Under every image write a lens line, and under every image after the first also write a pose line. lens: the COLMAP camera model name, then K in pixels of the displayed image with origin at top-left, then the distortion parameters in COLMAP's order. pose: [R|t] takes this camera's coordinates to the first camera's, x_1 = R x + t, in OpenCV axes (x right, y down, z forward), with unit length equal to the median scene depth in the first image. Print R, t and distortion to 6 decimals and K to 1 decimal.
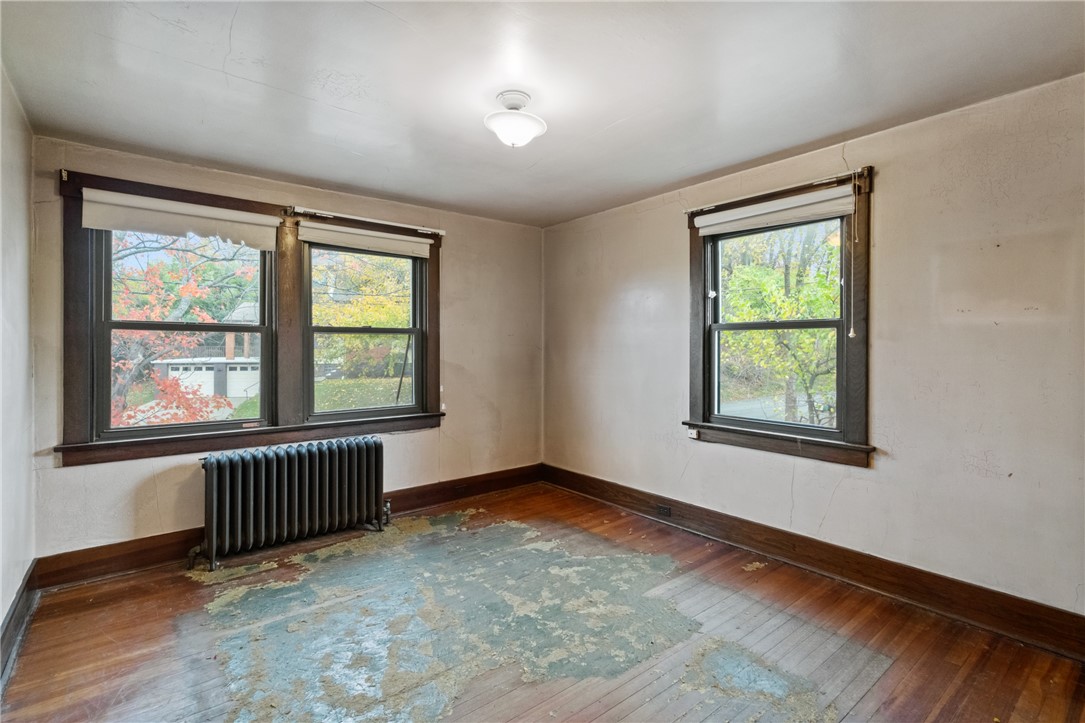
lens RADIAL K [[504.3, 0, 540.7], [0, 504.3, 356.3], [0, 0, 1]] dist [-0.001037, -0.000041]
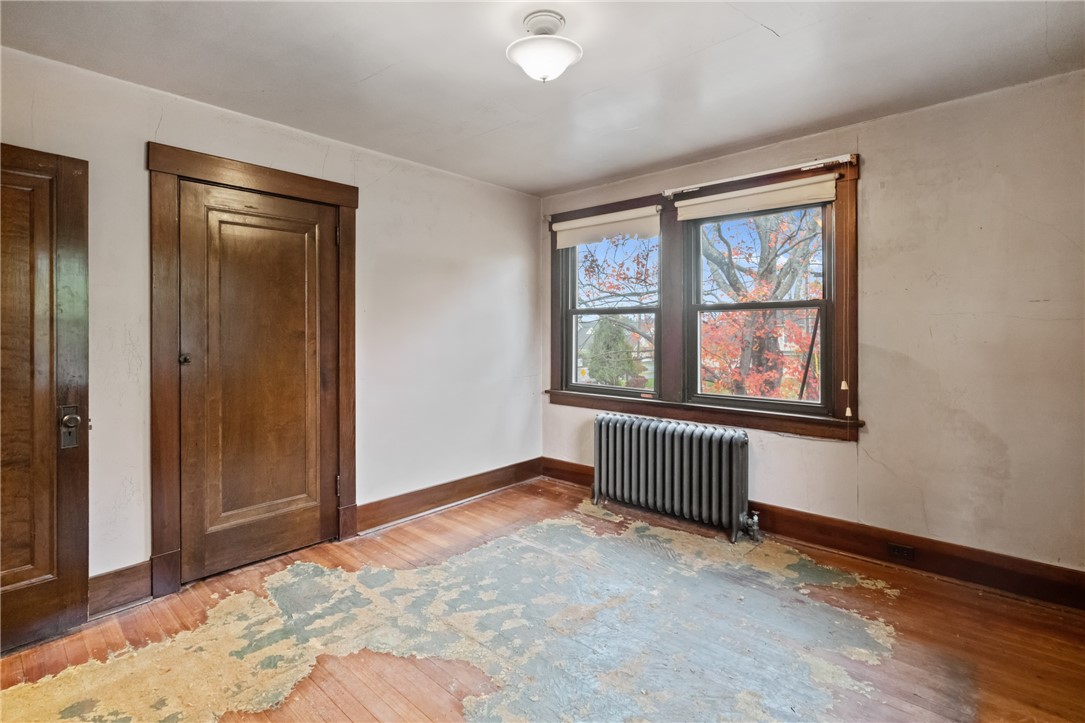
lens RADIAL K [[517.0, 0, 541.8], [0, 517.0, 338.2], [0, 0, 1]] dist [0.000342, 0.000416]
pose [[0.156827, 0.017464, -0.987472, 0.525087], [-0.012921, 0.999794, 0.015630, -0.007697], [0.987541, 0.010308, 0.157021, 0.584742]]
